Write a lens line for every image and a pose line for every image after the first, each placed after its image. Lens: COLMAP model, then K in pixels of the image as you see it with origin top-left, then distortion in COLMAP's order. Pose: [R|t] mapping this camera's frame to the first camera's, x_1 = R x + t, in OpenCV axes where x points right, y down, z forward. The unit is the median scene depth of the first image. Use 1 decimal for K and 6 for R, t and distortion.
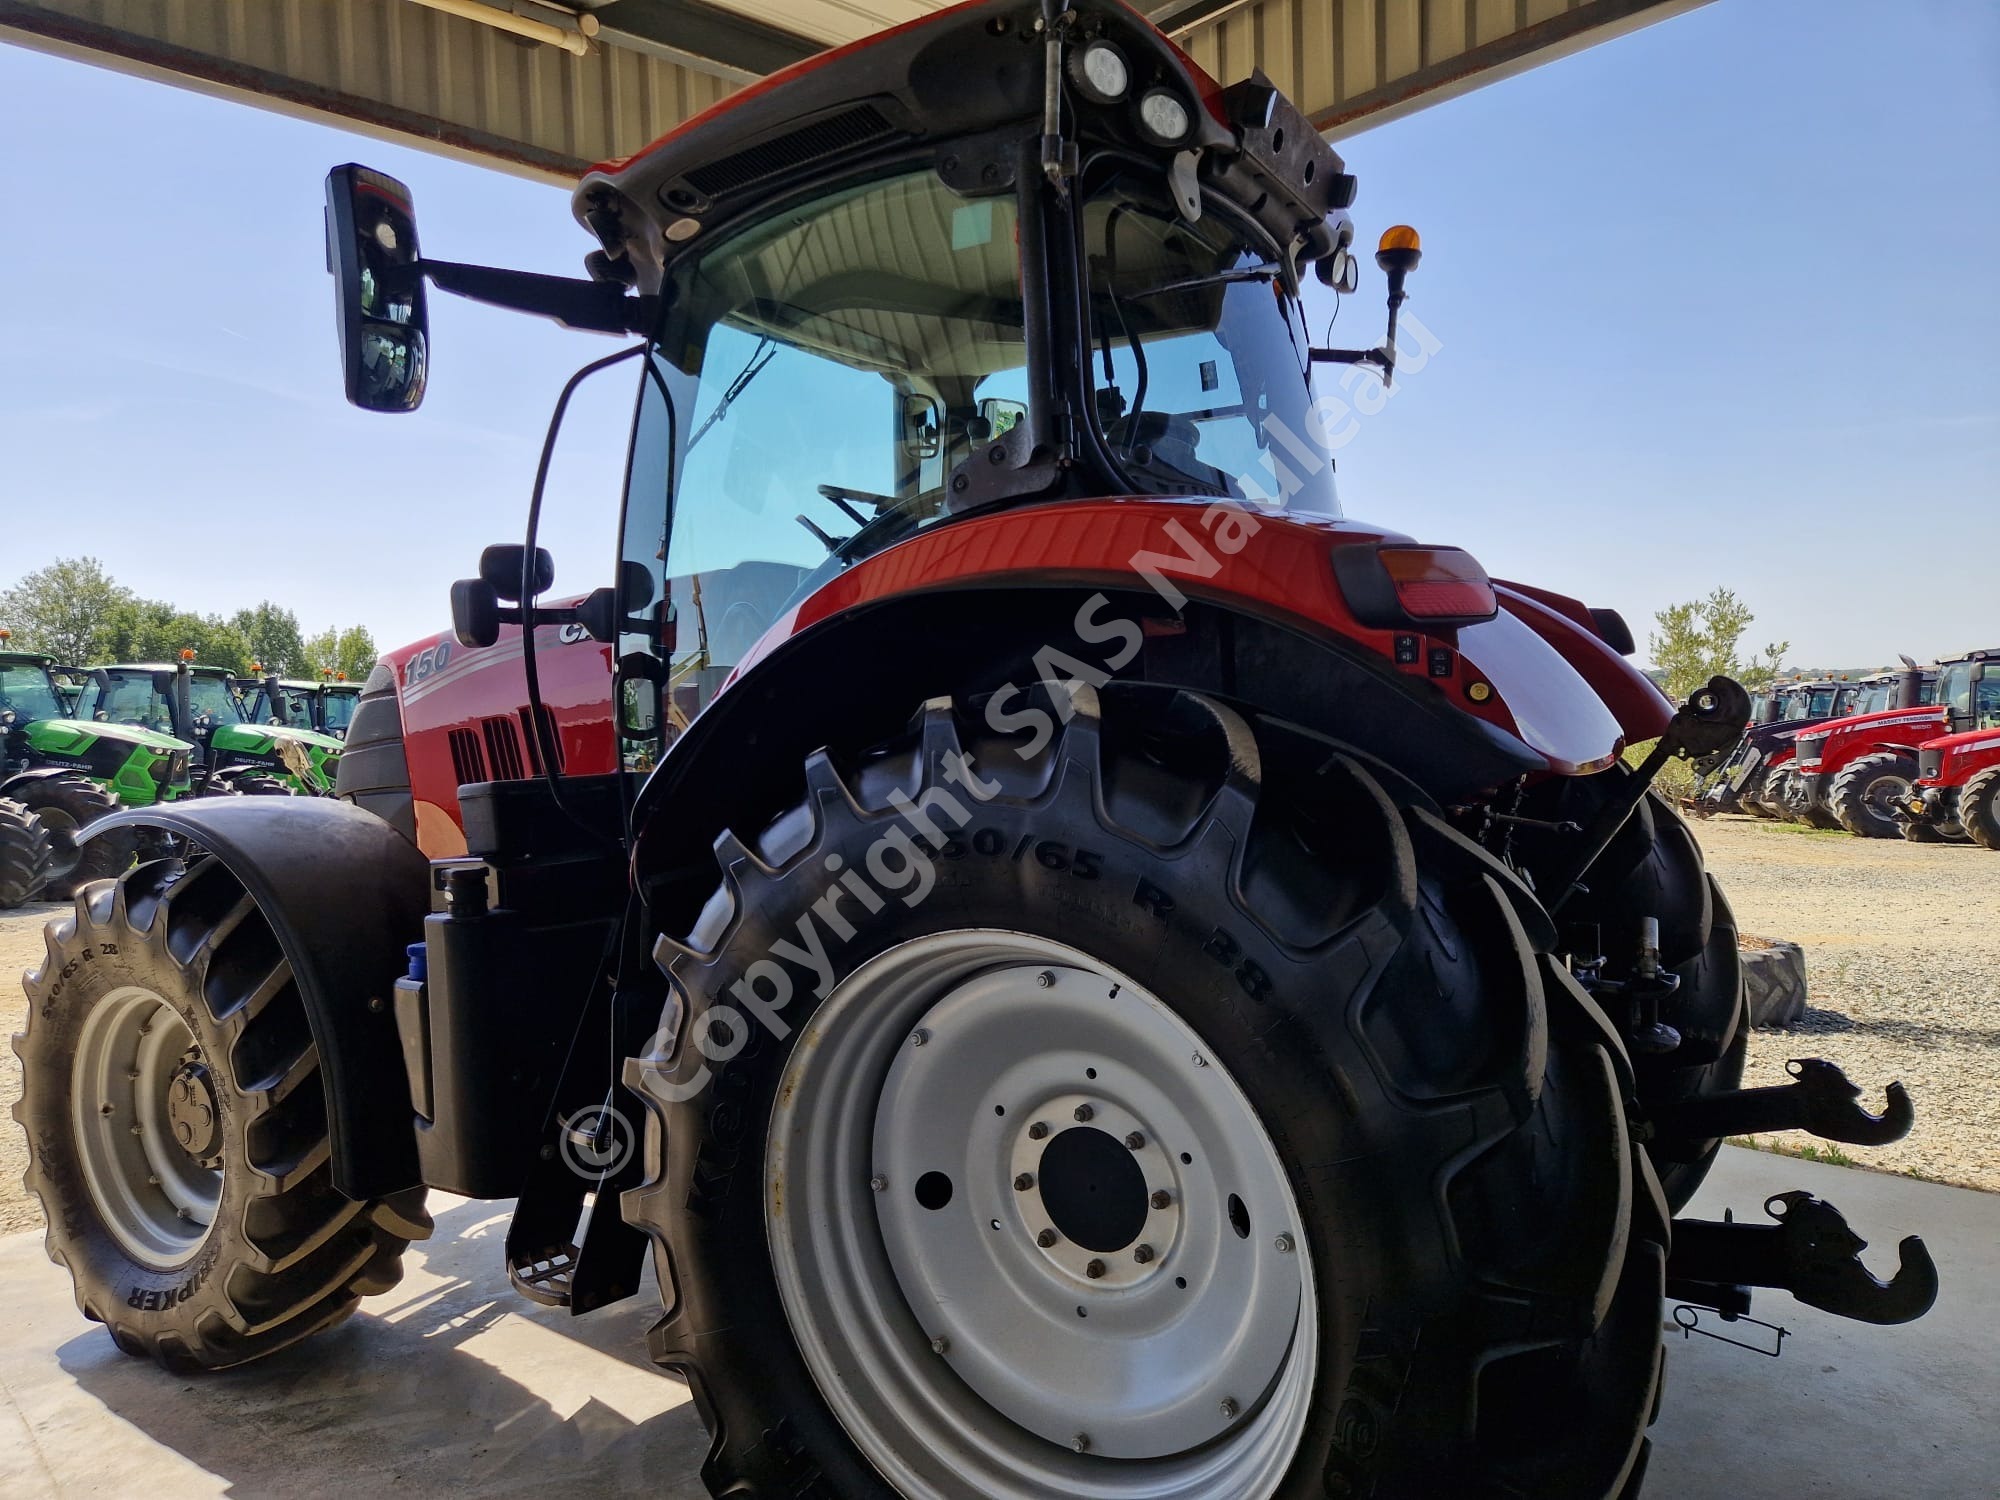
lens RADIAL K [[1345.3, 0, 1002.4], [0, 1345.3, 727.0], [0, 0, 1]] dist [0.054427, -0.055357]
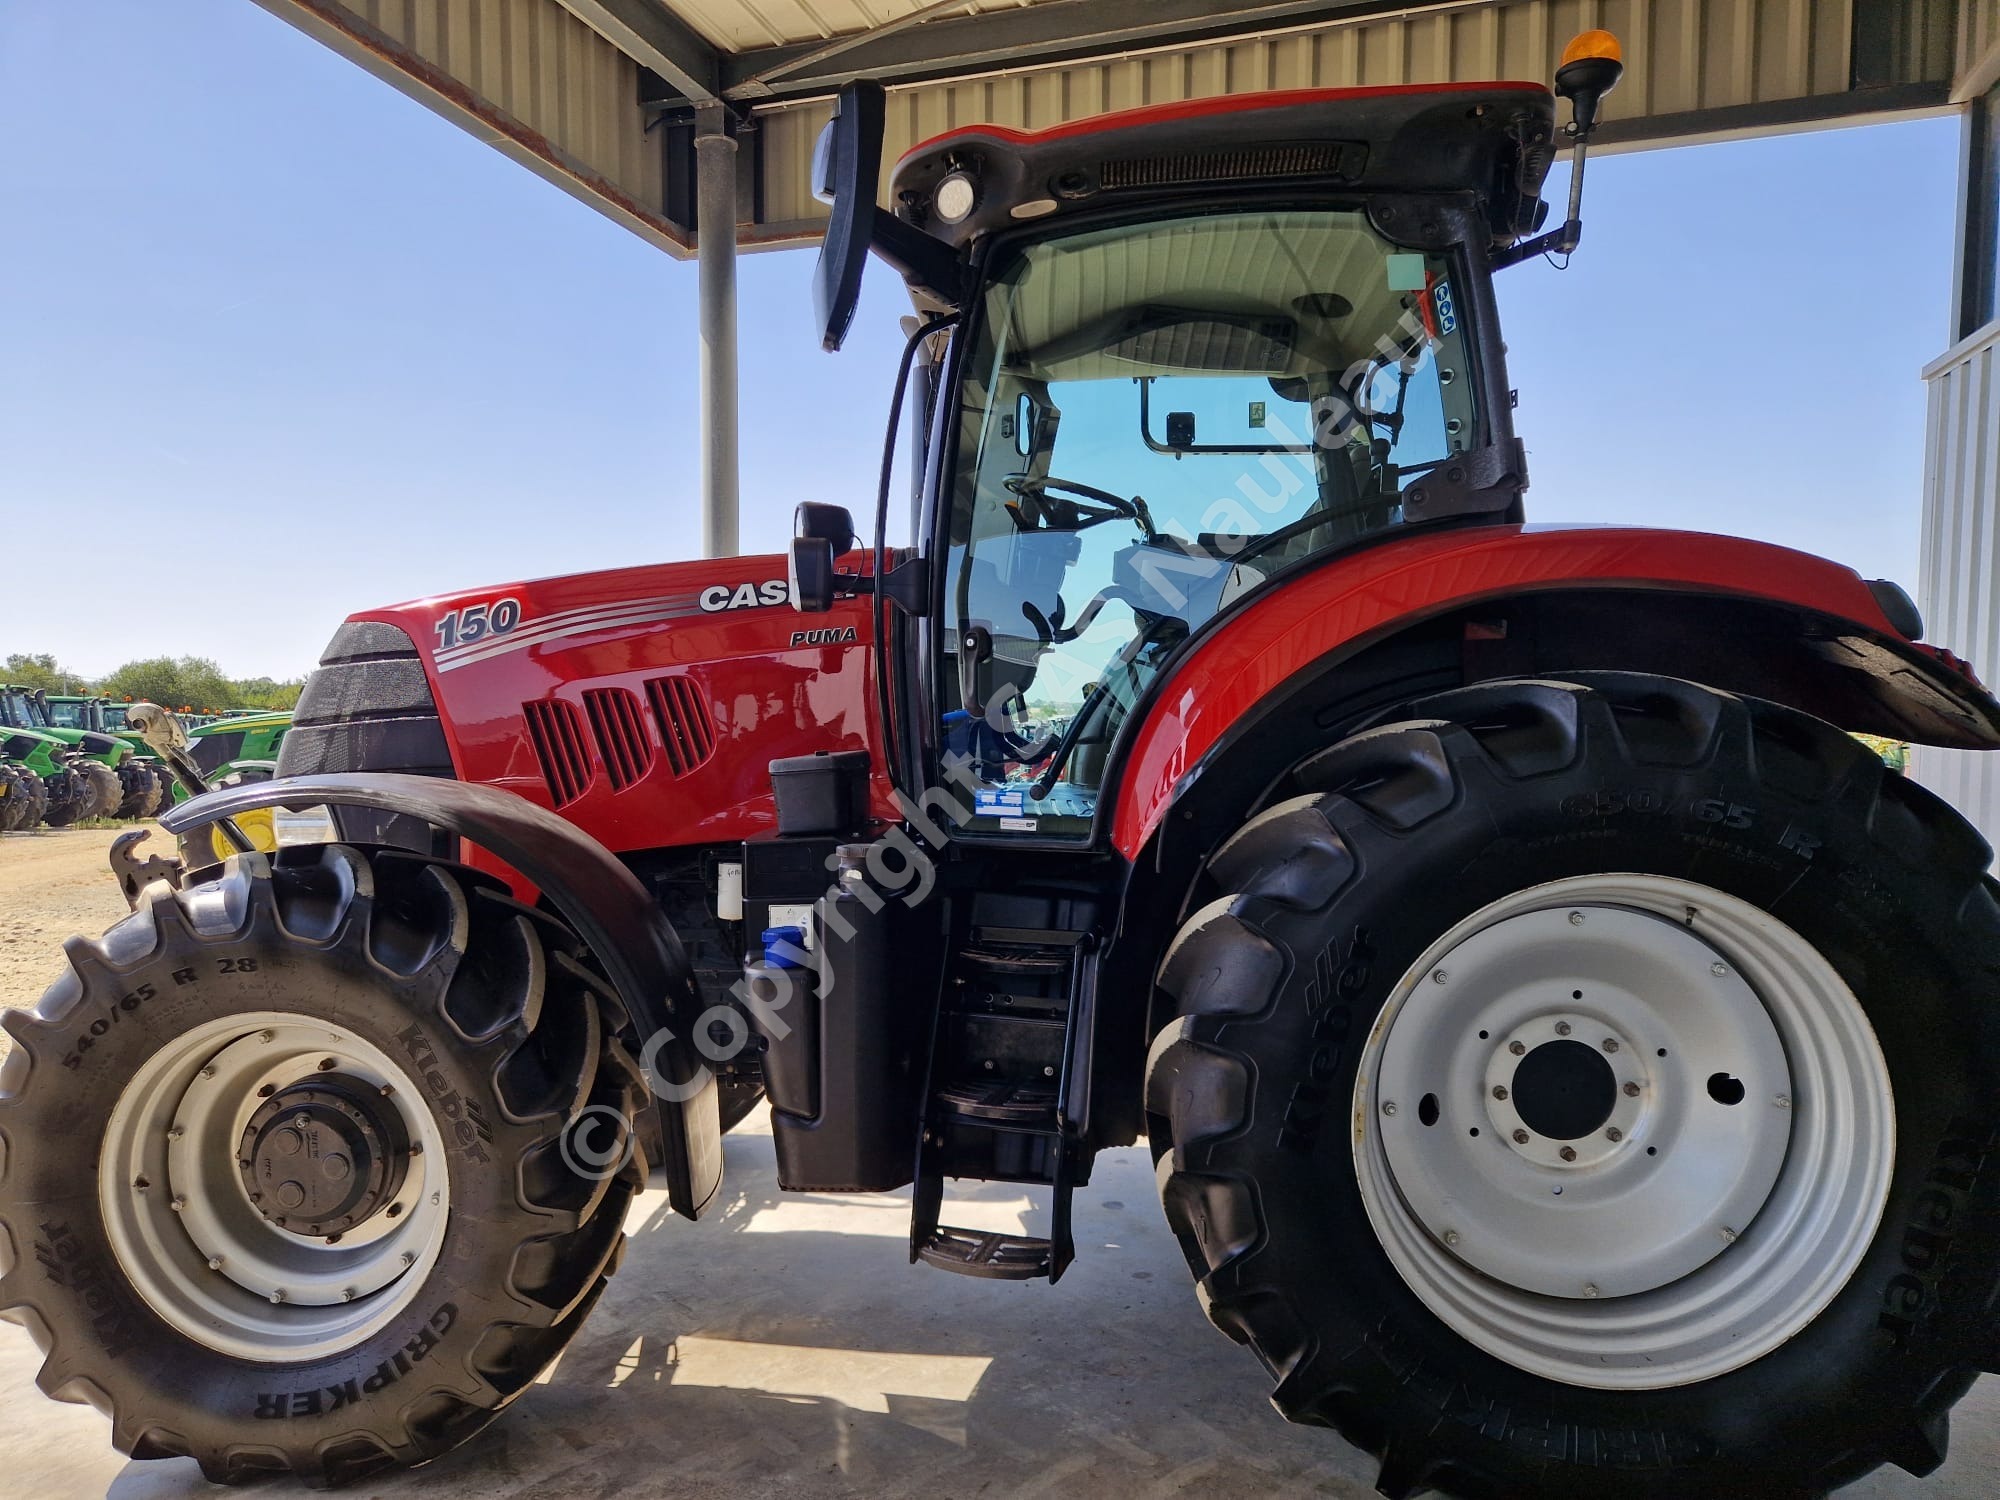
lens RADIAL K [[1327.3, 0, 992.9], [0, 1327.3, 758.9], [0, 0, 1]] dist [0.054368, -0.042689]
pose [[0.879591, 0.015658, 0.475473, -0.933918], [-0.021927, 0.999730, 0.007641, 0.043336], [-0.475225, -0.017147, 0.879697, 0.178398]]
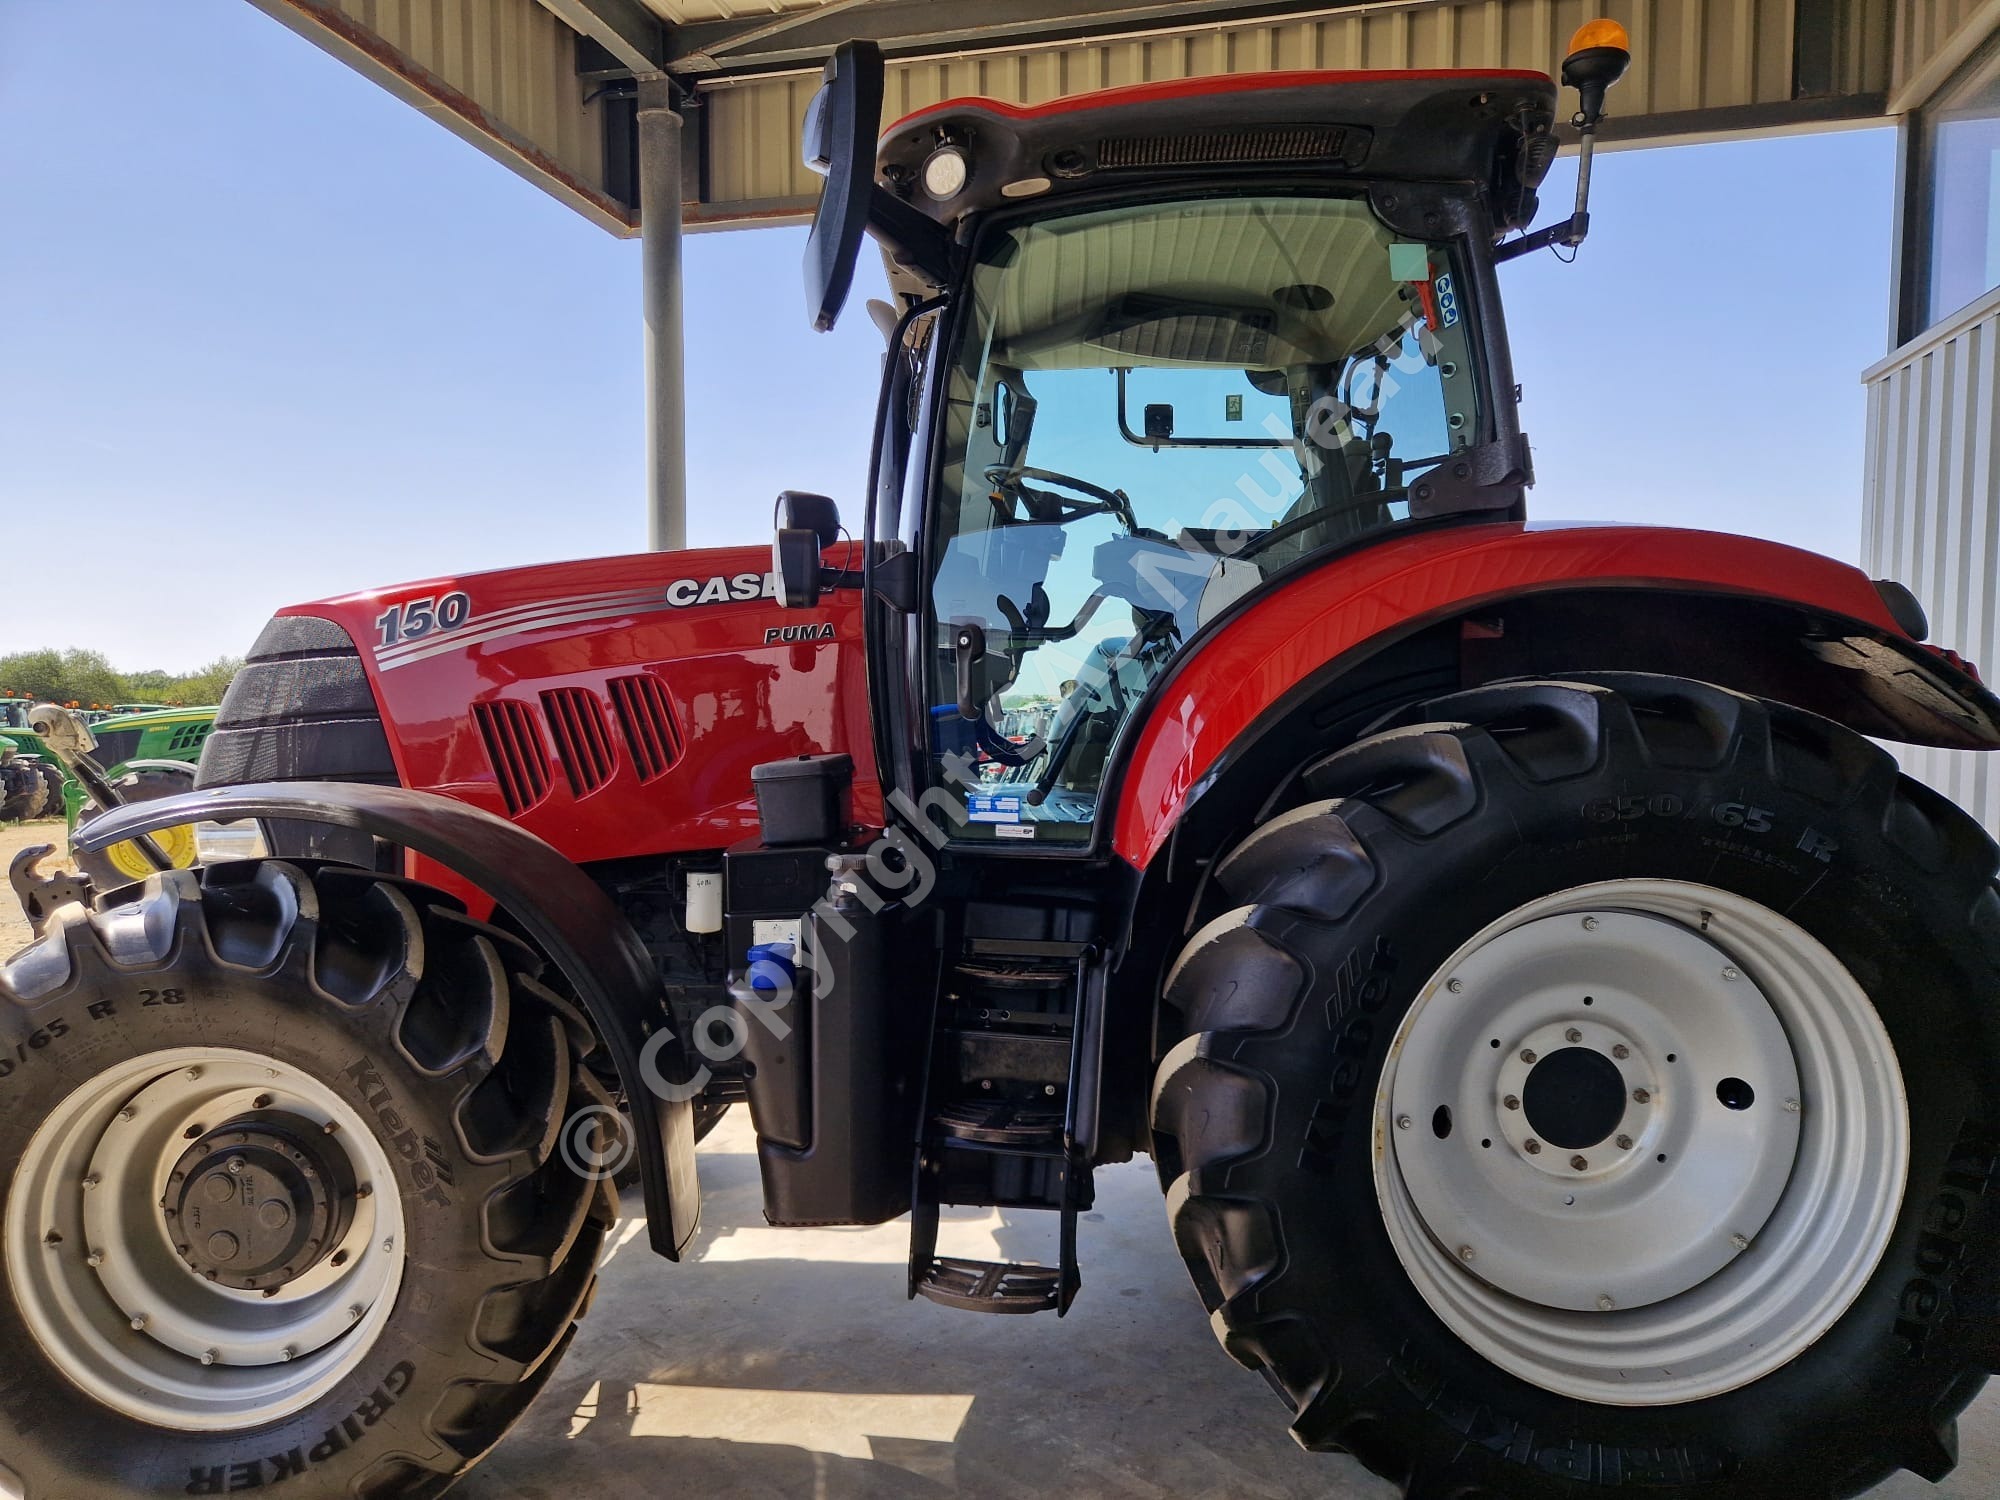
lens RADIAL K [[1327.6, 0, 1021.9], [0, 1327.6, 750.9], [0, 0, 1]] dist [0.057738, -0.048996]
pose [[0.842284, 0.012151, 0.538896, -0.956515], [-0.017952, 0.999824, 0.005514, 0.035116], [-0.538734, -0.014319, 0.842354, 0.257147]]
